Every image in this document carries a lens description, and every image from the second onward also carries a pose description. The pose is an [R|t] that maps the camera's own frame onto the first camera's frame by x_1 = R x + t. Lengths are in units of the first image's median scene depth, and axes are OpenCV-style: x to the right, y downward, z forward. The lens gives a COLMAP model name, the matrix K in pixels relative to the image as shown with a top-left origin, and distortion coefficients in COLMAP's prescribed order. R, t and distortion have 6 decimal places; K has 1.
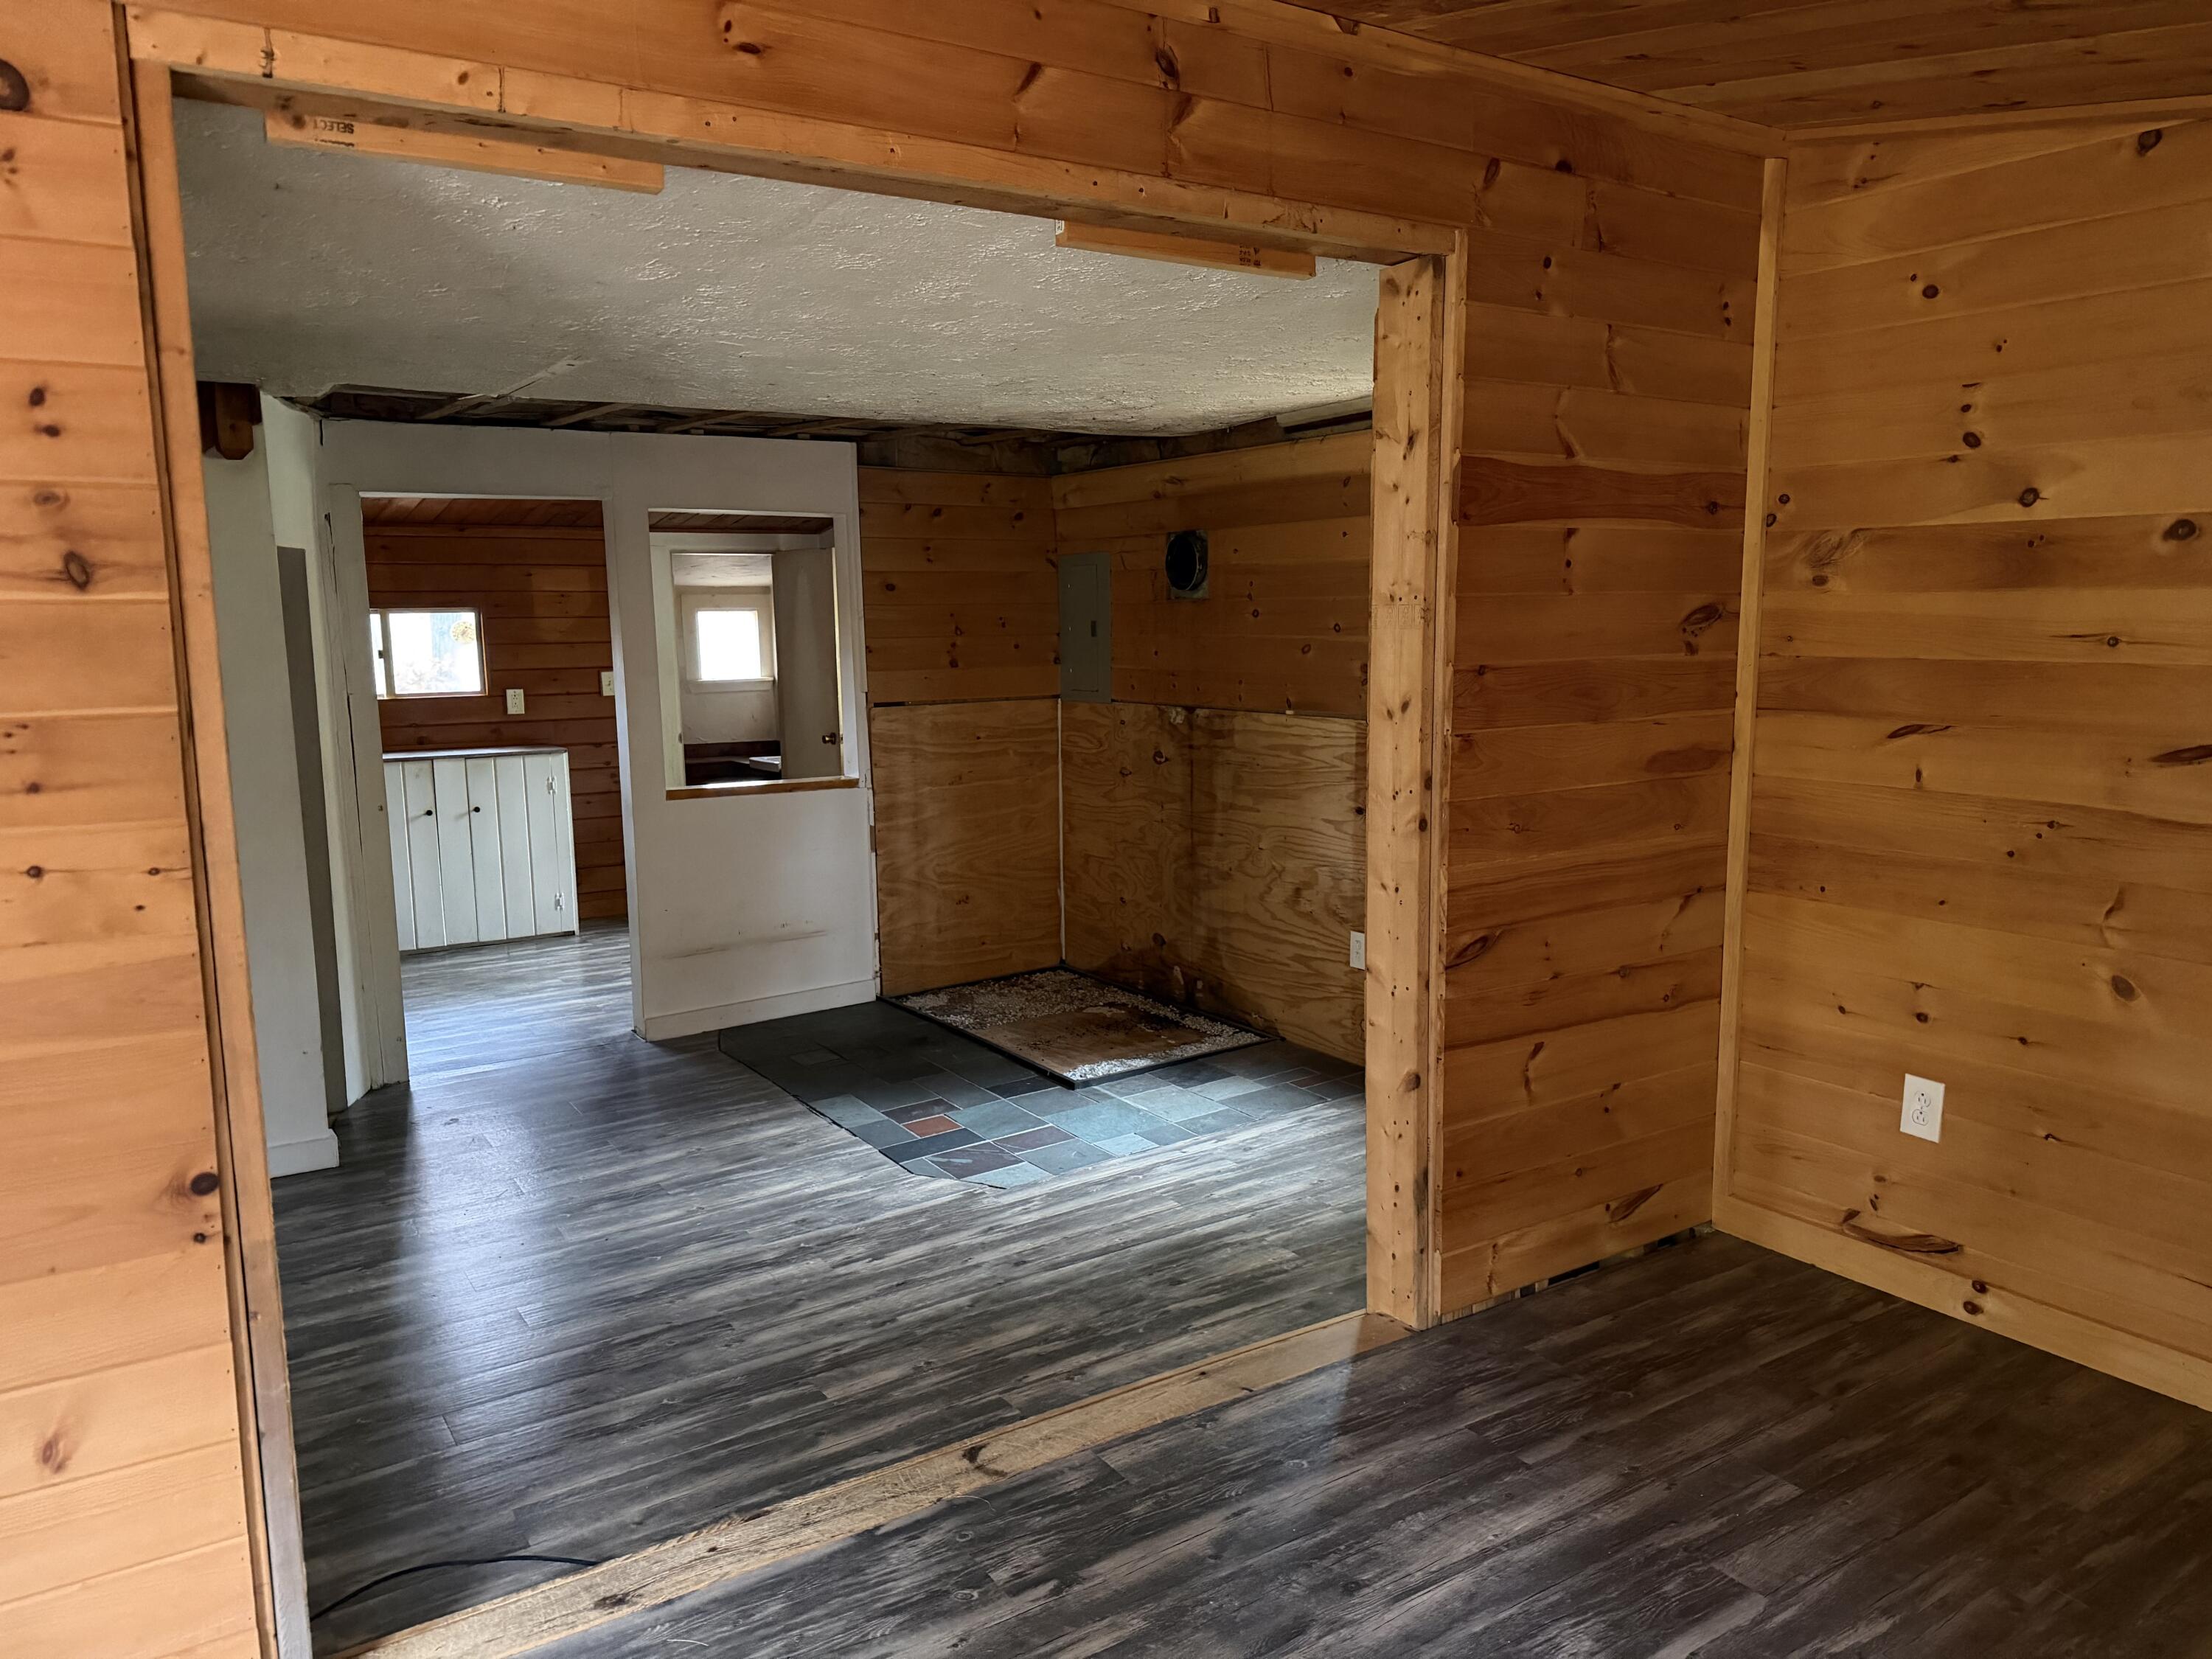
lens RADIAL K [[1527.4, 0, 1101.5], [0, 1527.4, 839.9], [0, 0, 1]] dist [0.098475, -0.000979]
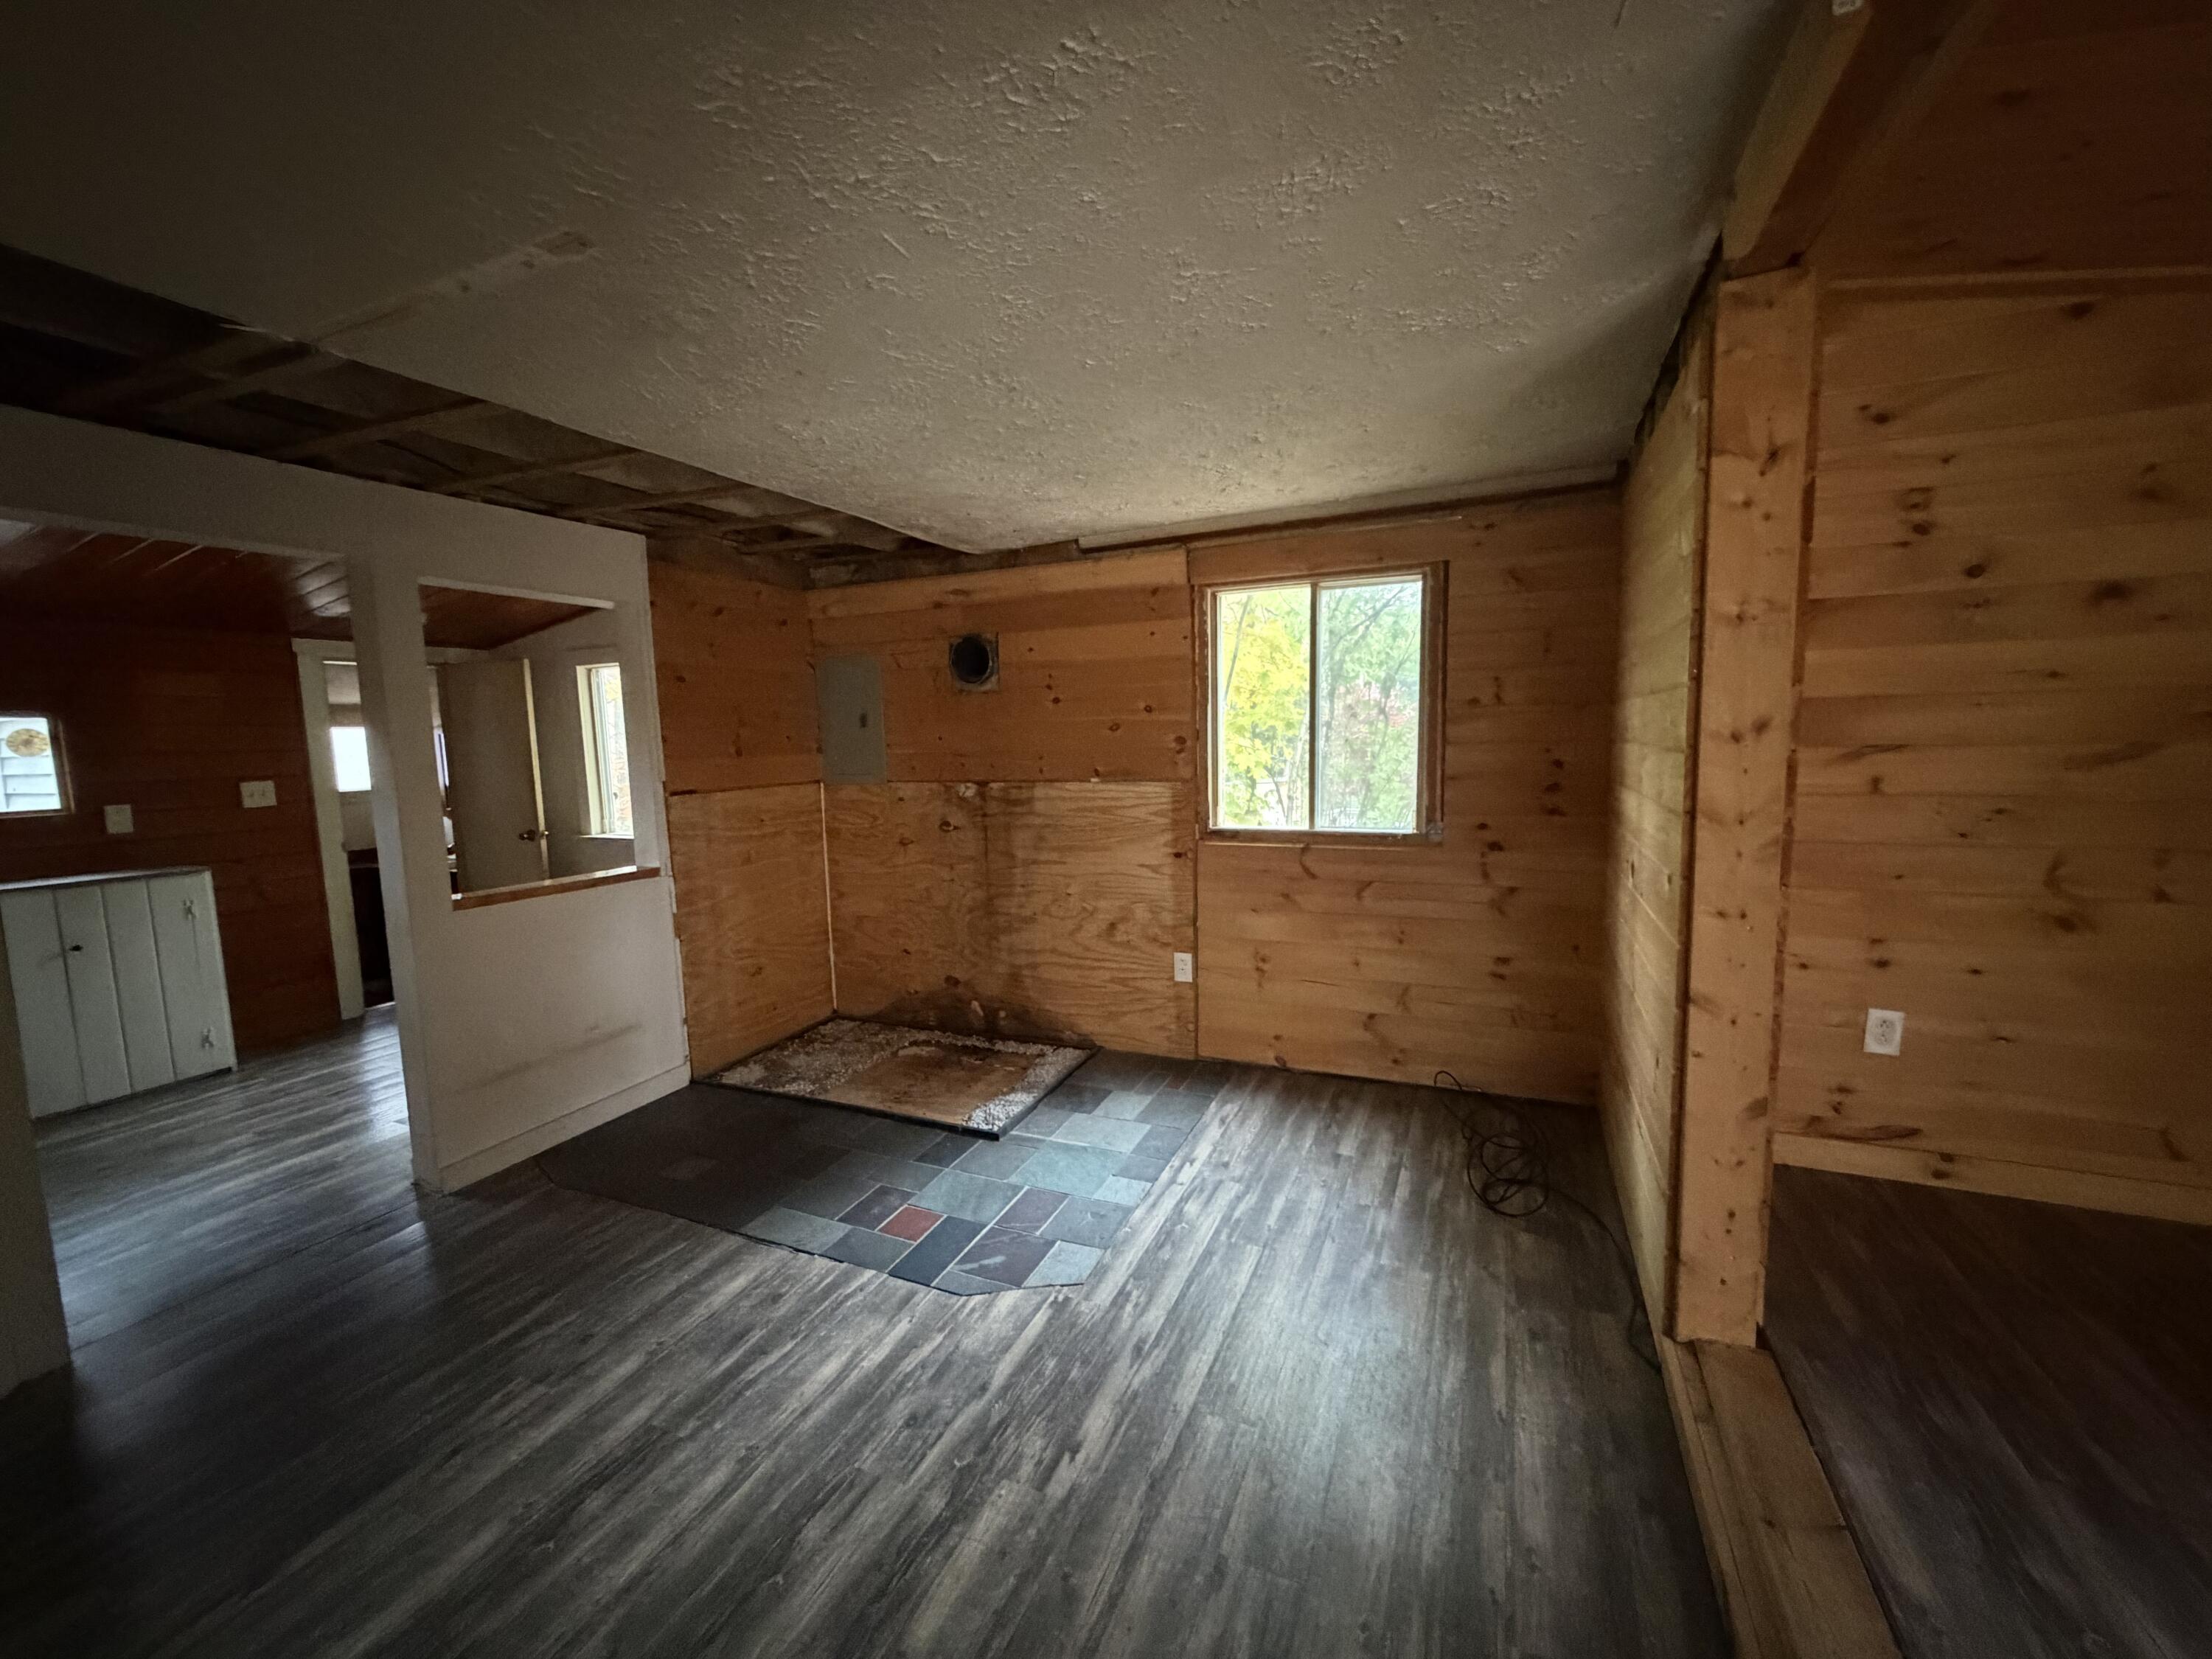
lens RADIAL K [[880.0, 0, 1099.9], [0, 880.0, 830.5], [0, 0, 1]] dist [0.001012, -0.000291]
pose [[0.844473, -0.066239, 0.531487, -0.230168], [0.093715, 0.995289, -0.024860, -0.023658], [-0.527336, 0.070801, 0.846702, 0.375650]]
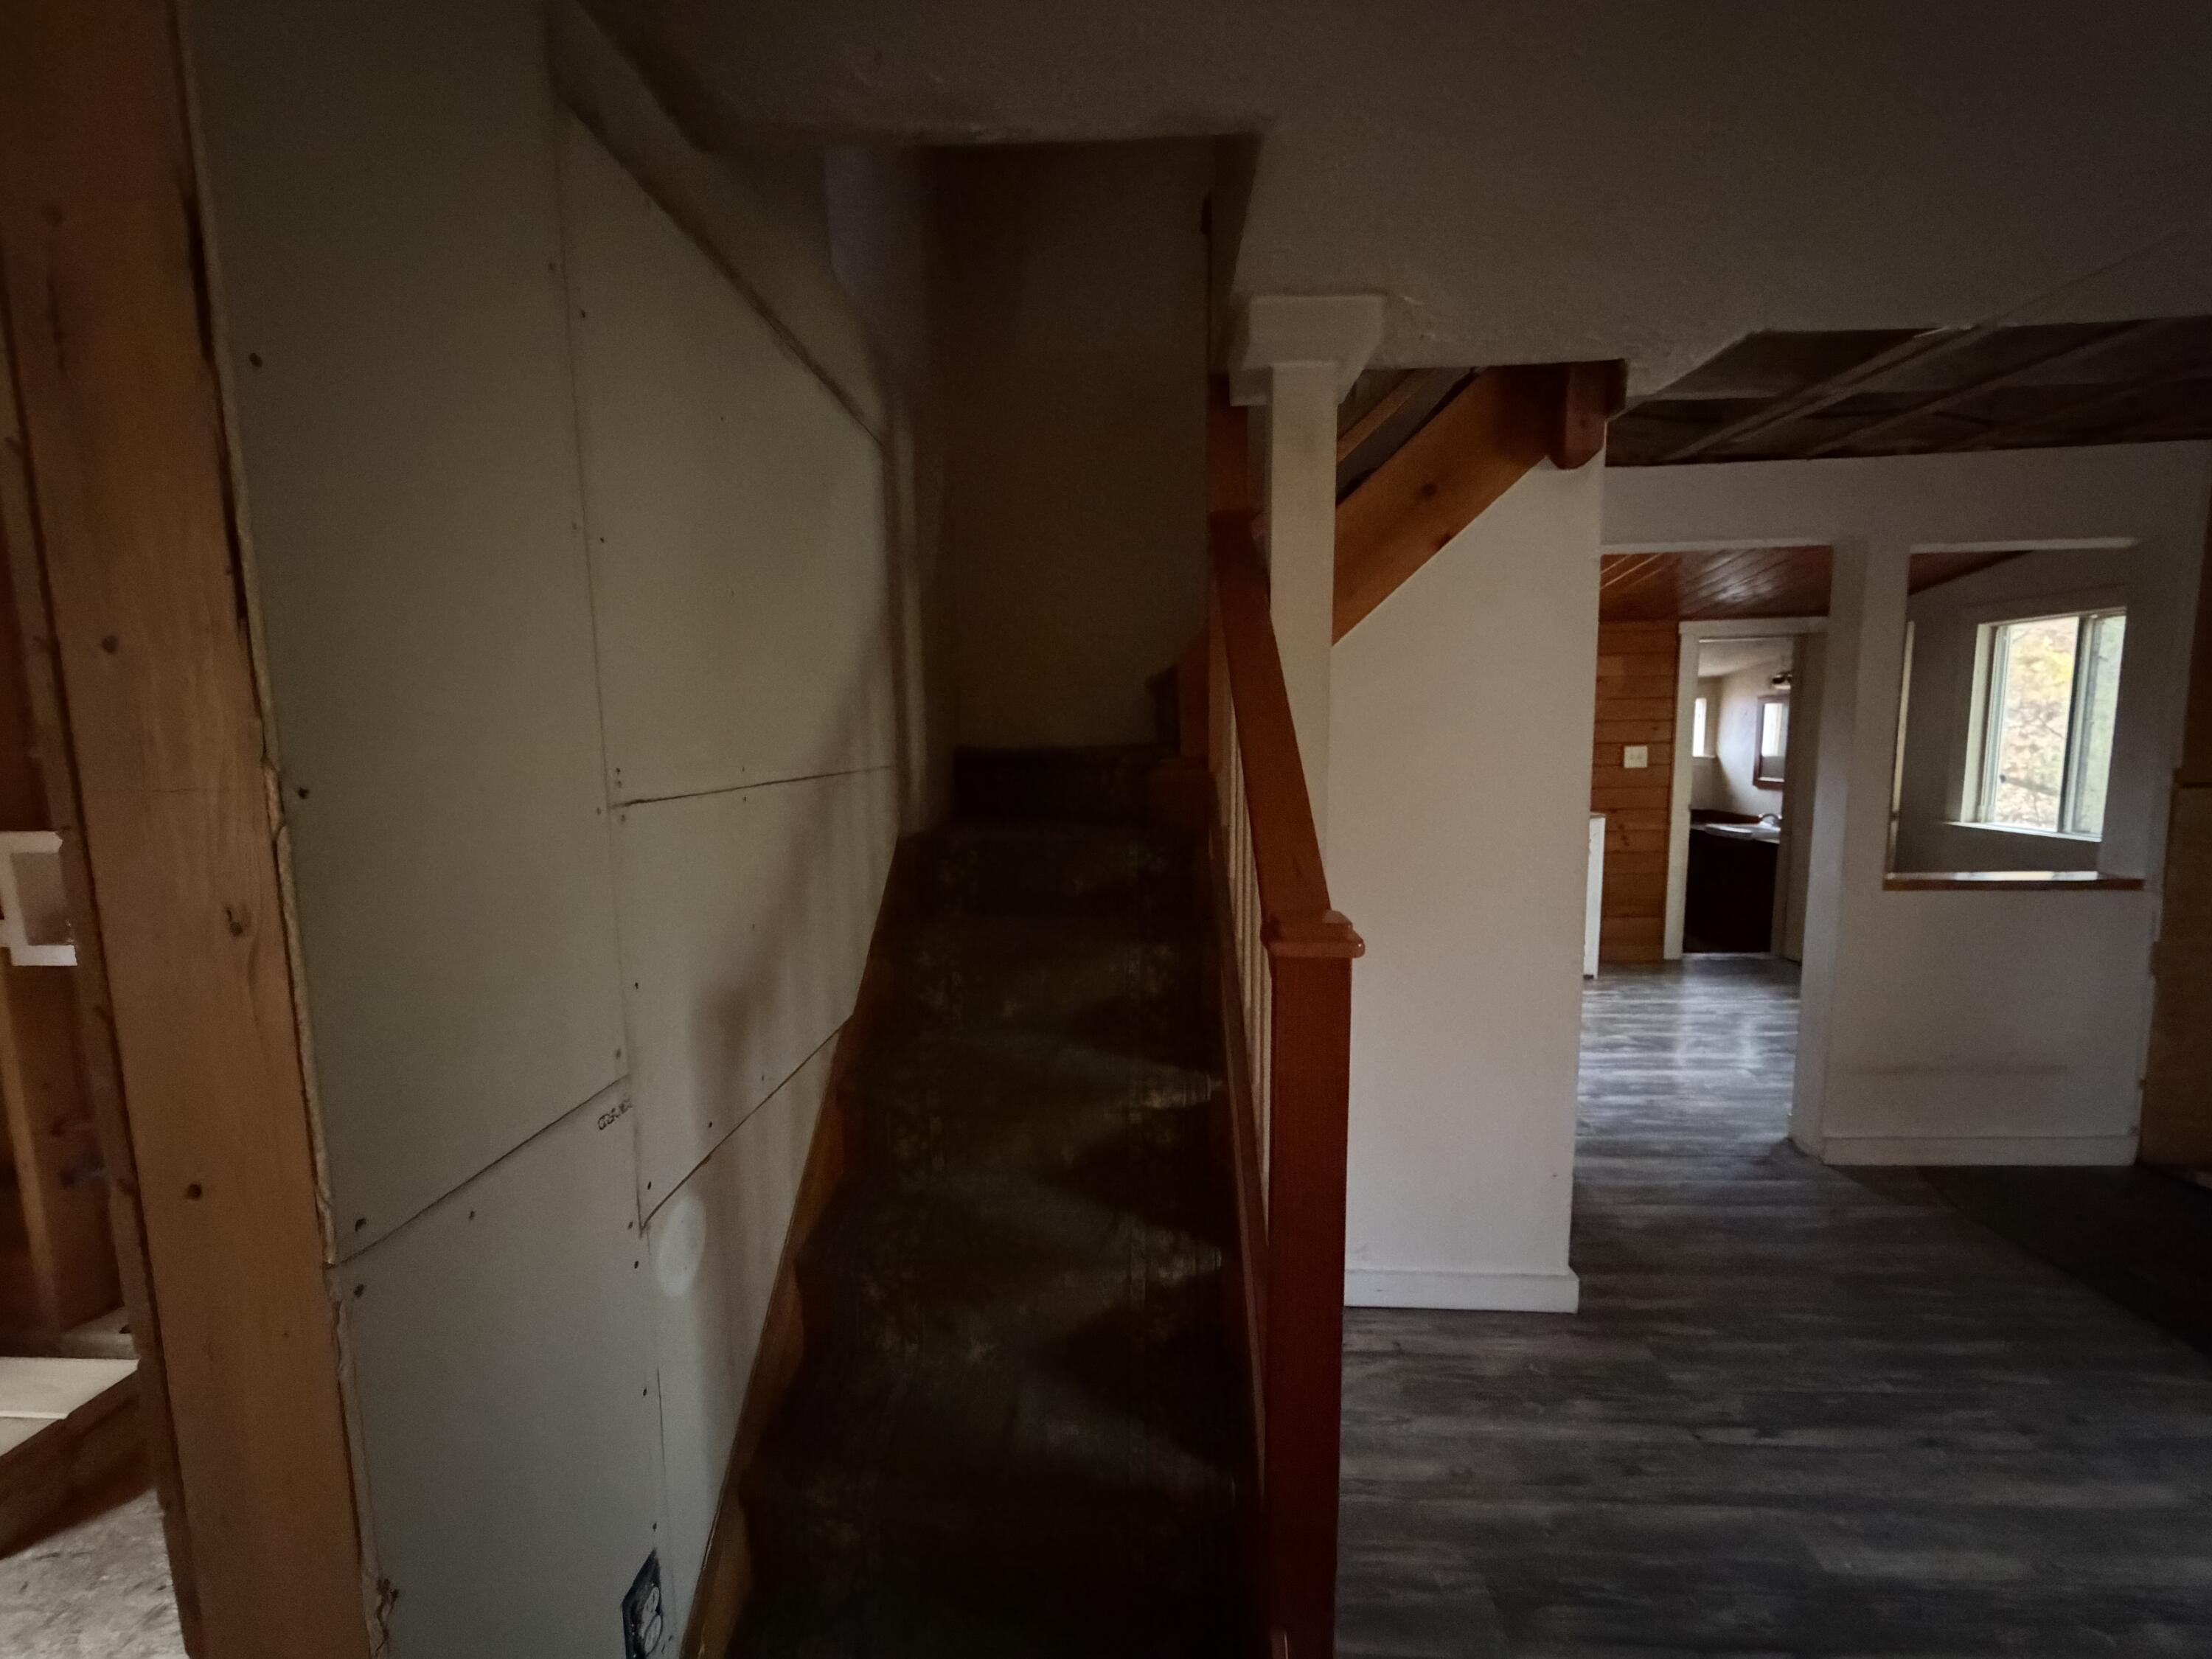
lens RADIAL K [[880.0, 0, 1099.9], [0, 880.0, 830.5], [0, 0, 1]] dist [0.001012, -0.000291]
pose [[0.806255, 0.066535, -0.587815, -0.338300], [-0.079280, 0.996844, 0.004093, -0.025647], [0.586232, 0.043302, 0.808985, 0.346723]]
